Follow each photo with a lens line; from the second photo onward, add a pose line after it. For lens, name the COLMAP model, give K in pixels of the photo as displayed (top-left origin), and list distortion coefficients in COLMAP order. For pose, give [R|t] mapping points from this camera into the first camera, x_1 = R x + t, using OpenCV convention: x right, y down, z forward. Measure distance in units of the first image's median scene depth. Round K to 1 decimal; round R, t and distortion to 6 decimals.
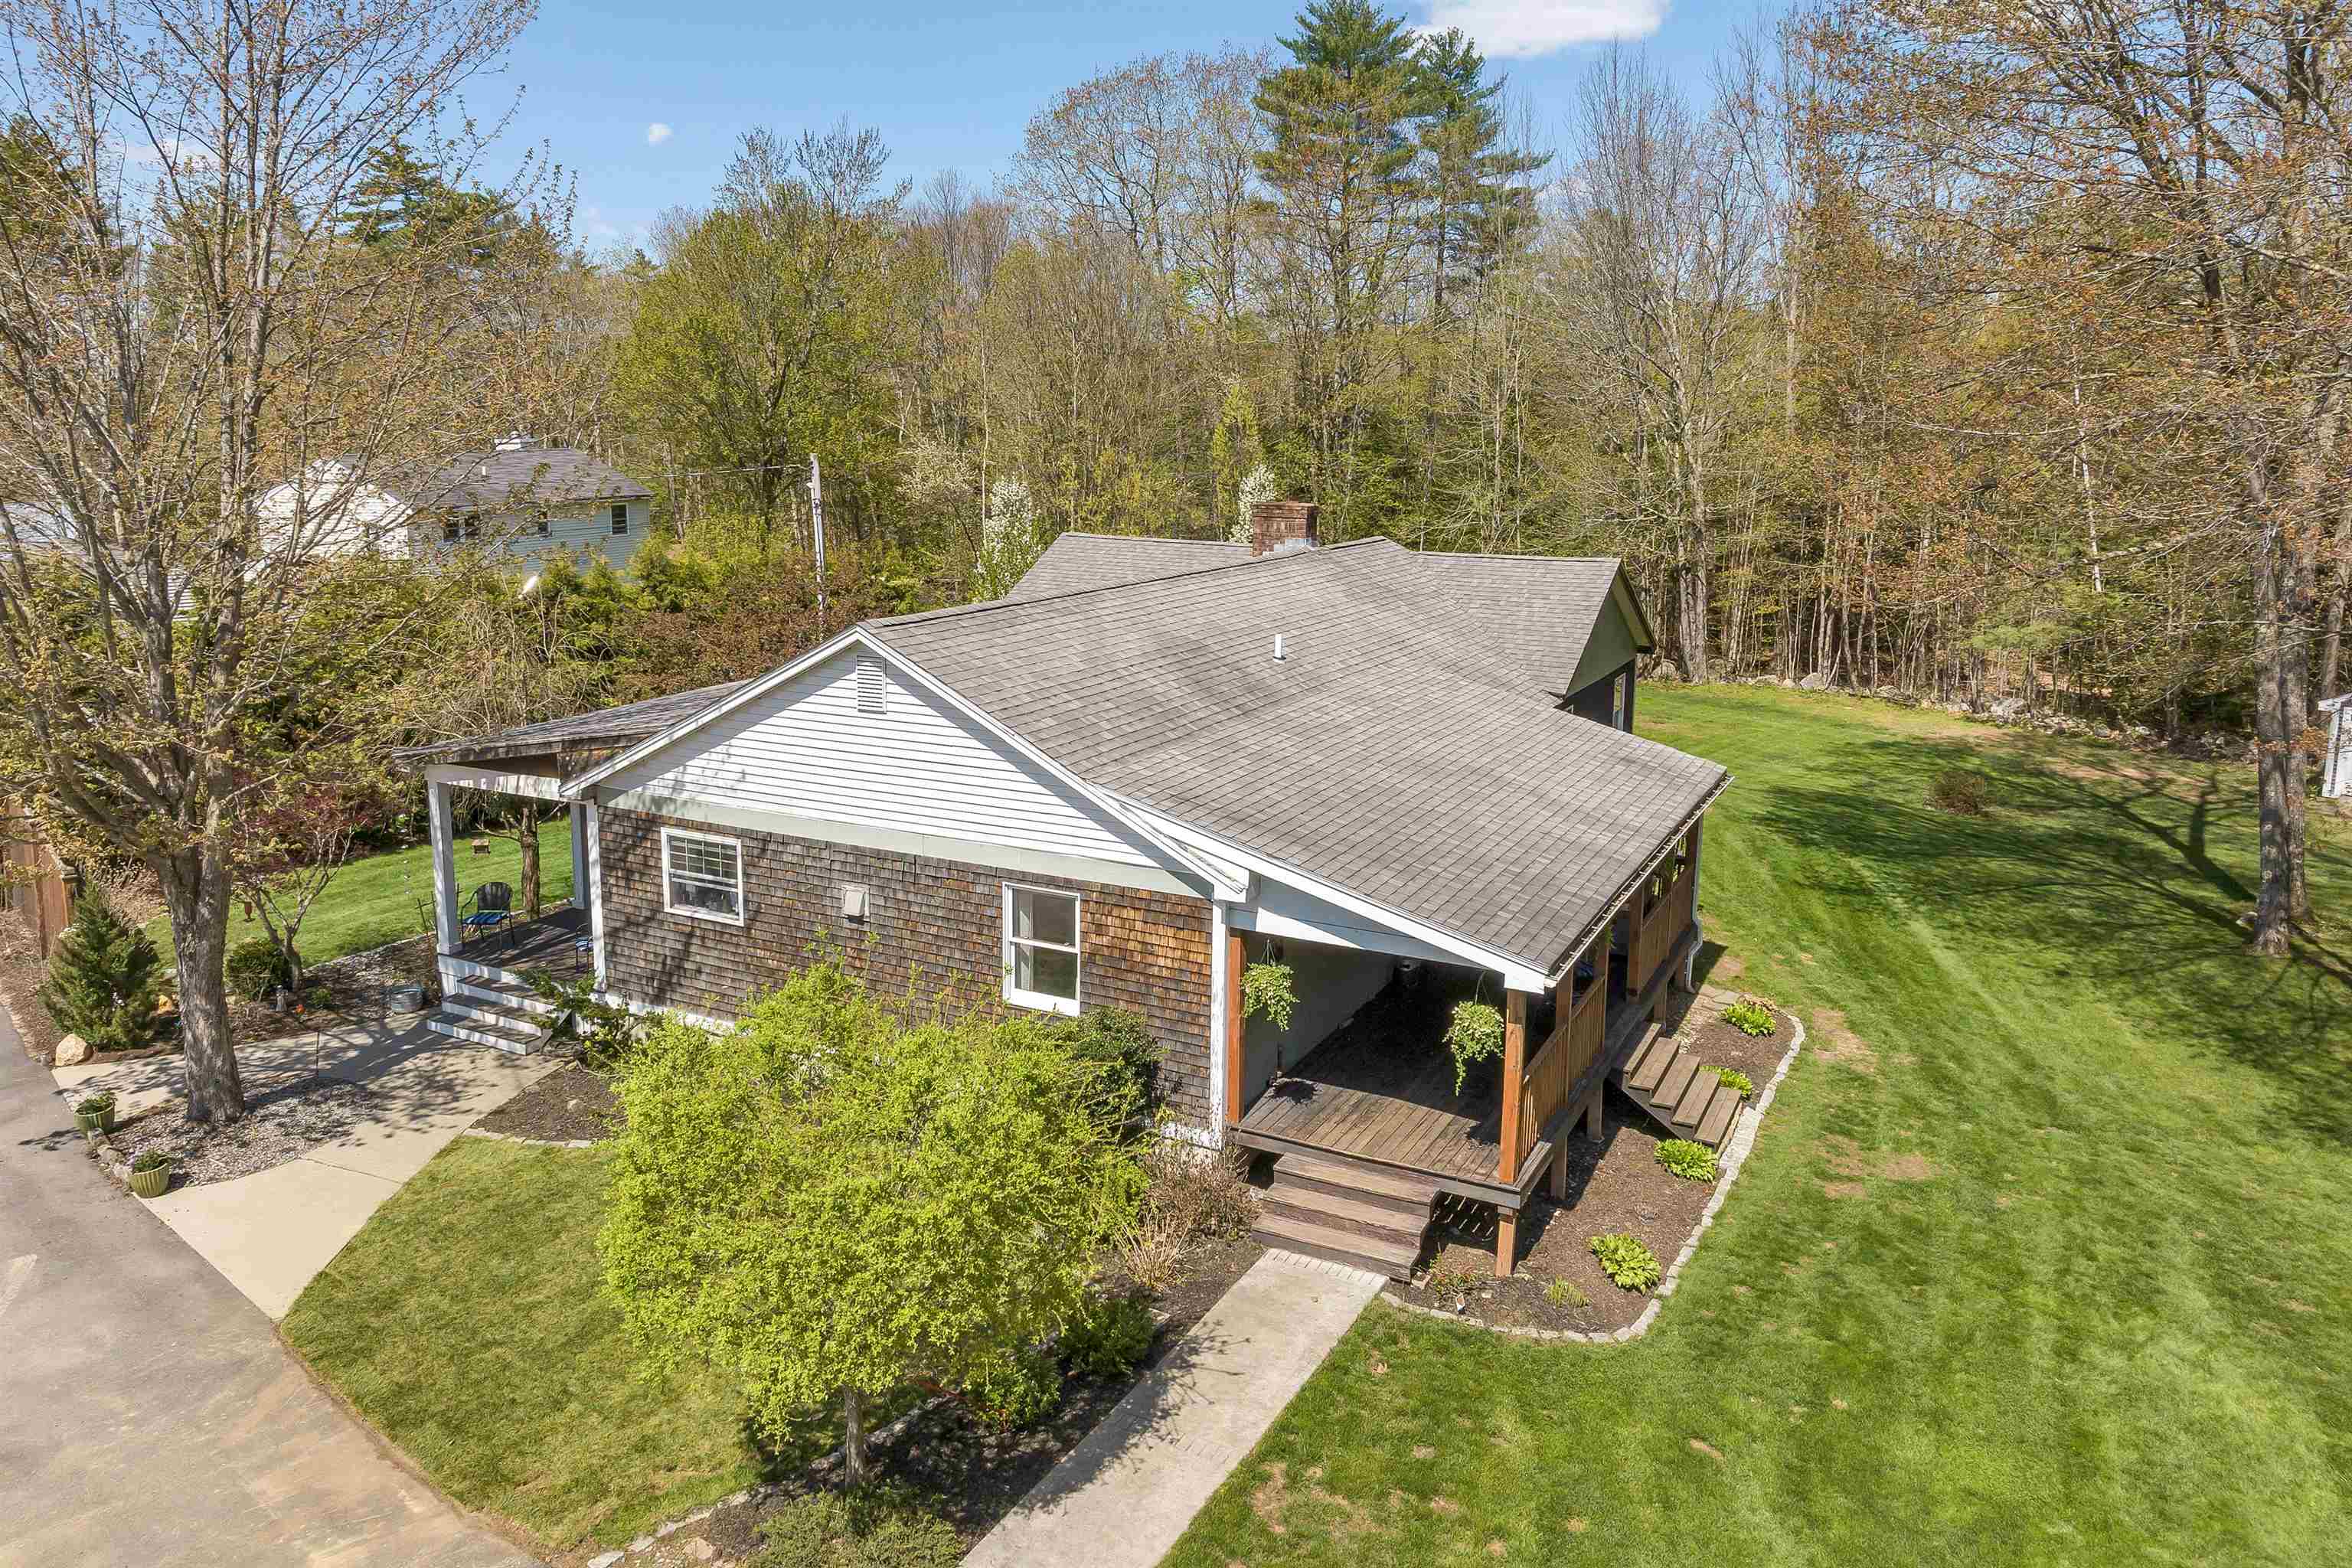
lens RADIAL K [[1671.4, 0, 1176.0], [0, 1671.4, 784.0], [0, 0, 1]] dist [-0.073554, 0.060914]
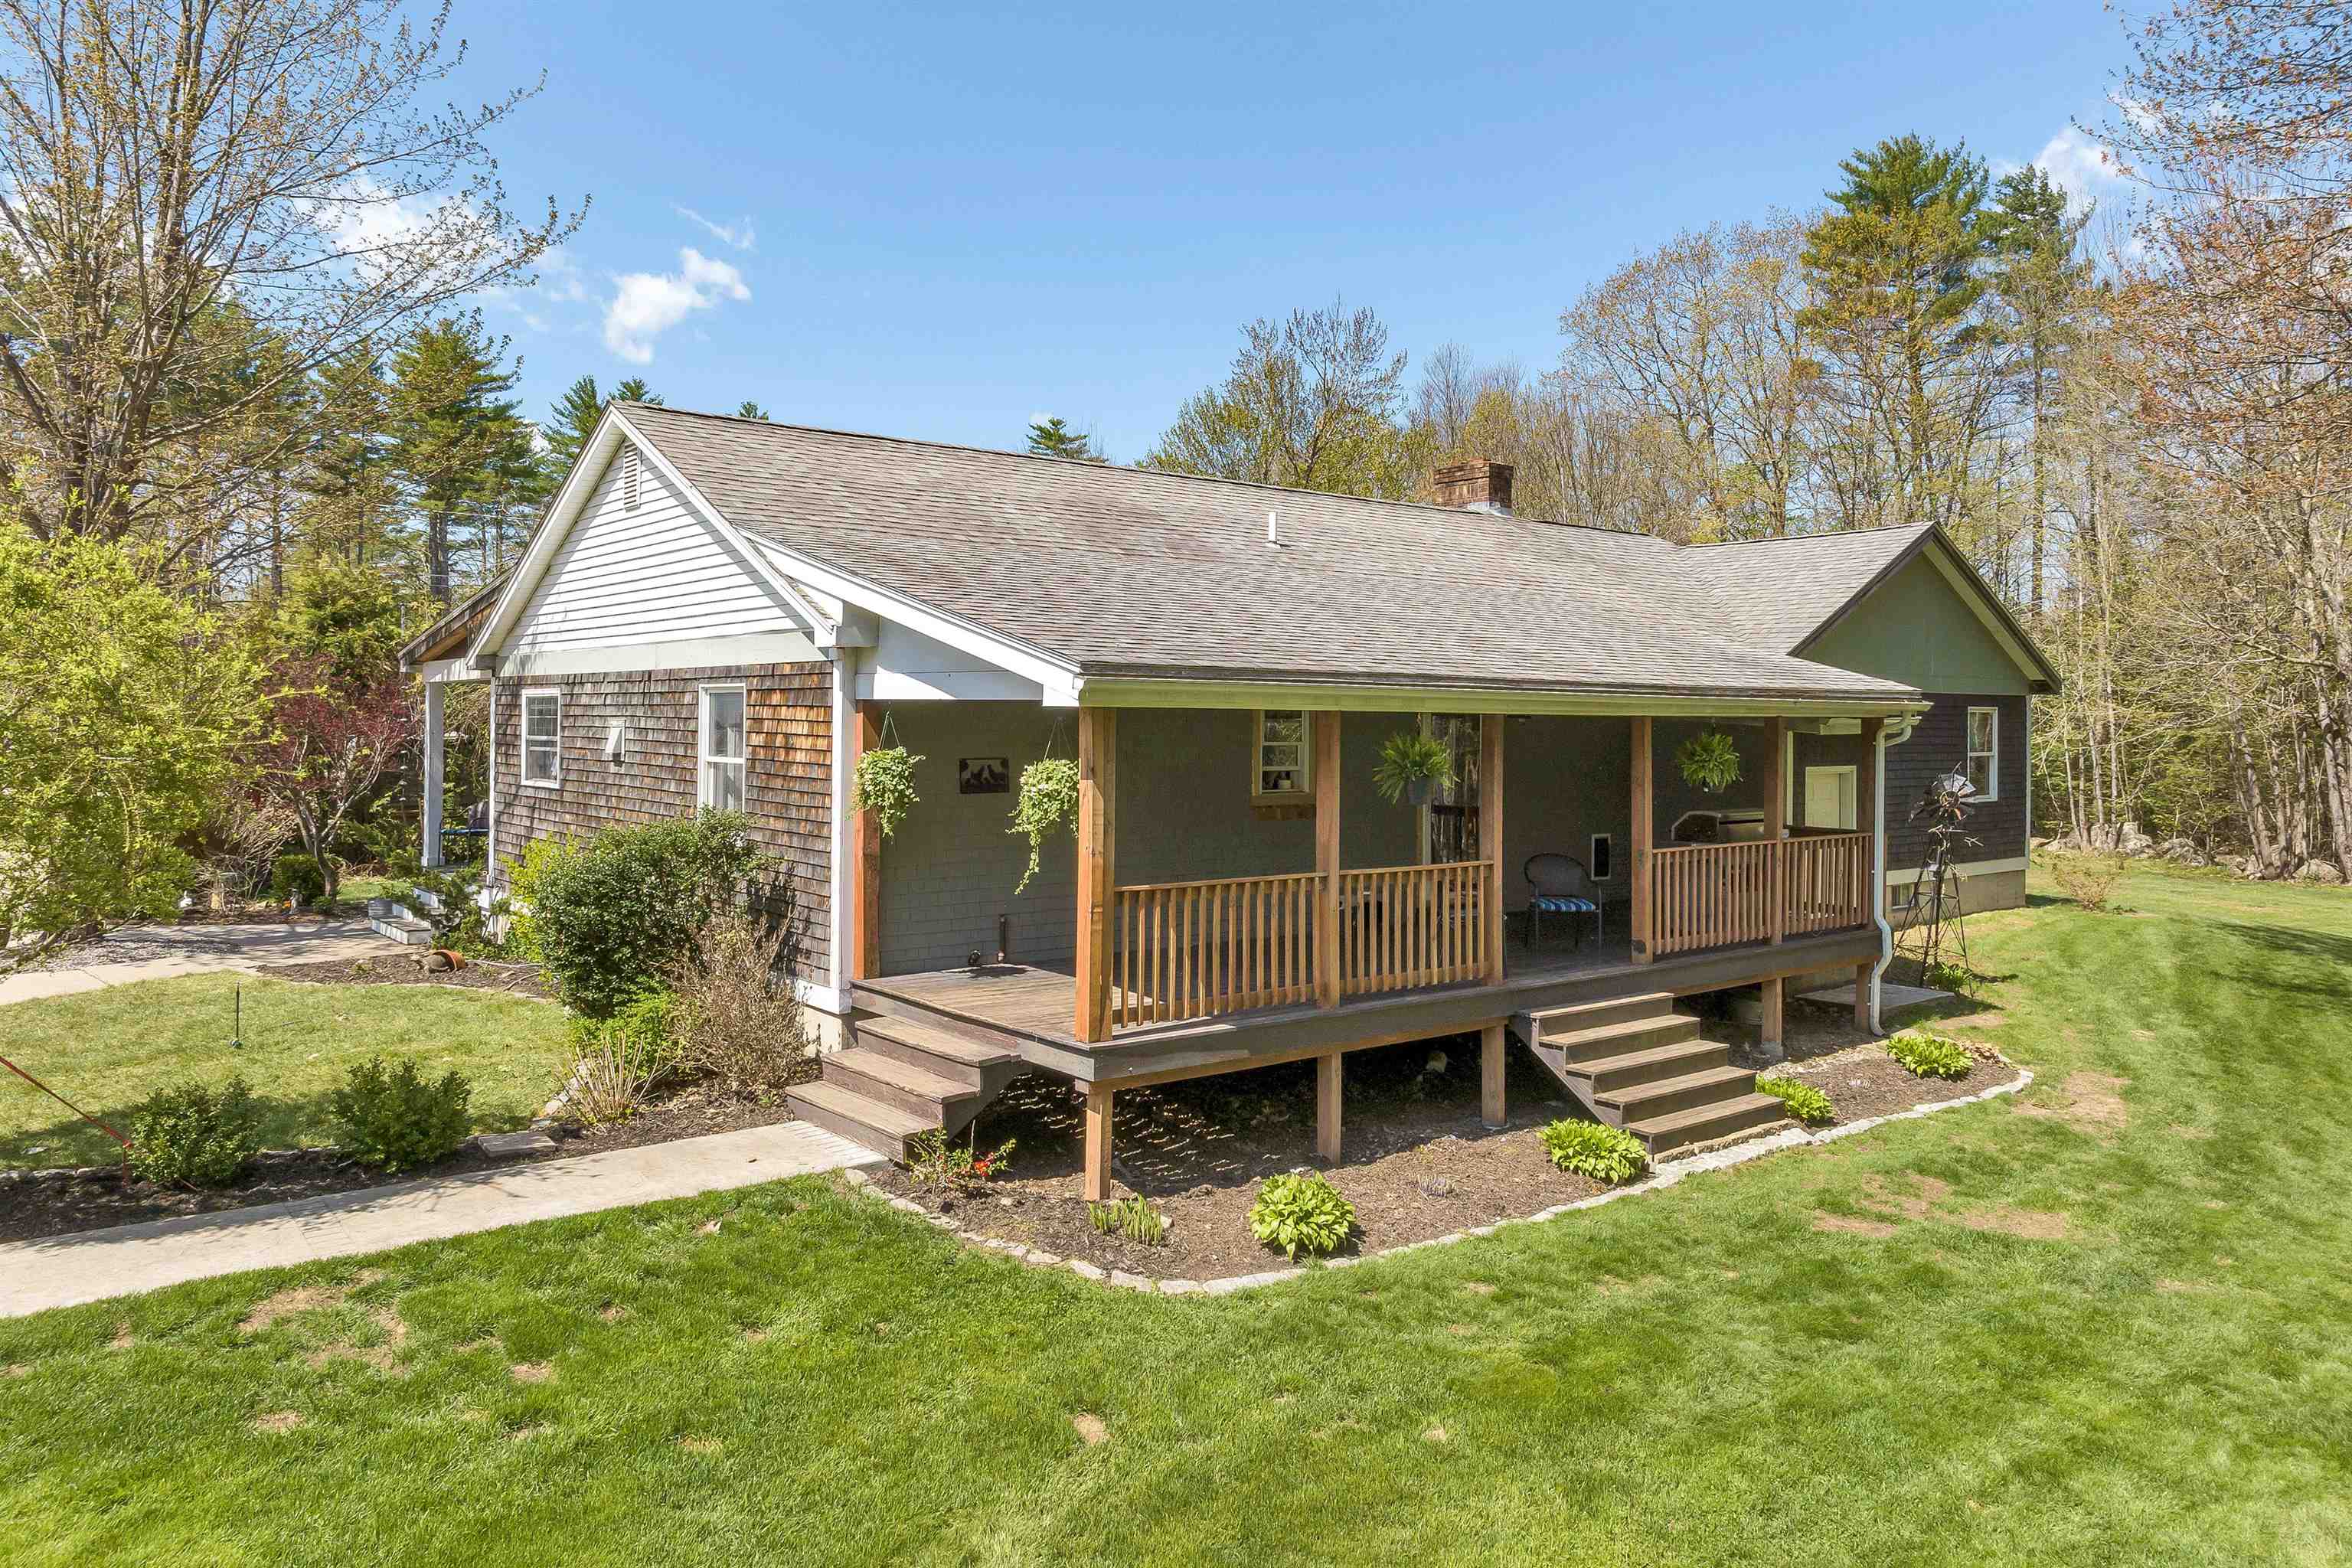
lens RADIAL K [[1671.4, 0, 1176.0], [0, 1671.4, 784.0], [0, 0, 1]] dist [-0.073554, 0.060914]
pose [[0.912113, 0.013794, -0.409706, 0.423146], [-0.089005, 0.982256, -0.165078, 0.210291], [0.400160, 0.187036, 0.897157, 0.356496]]
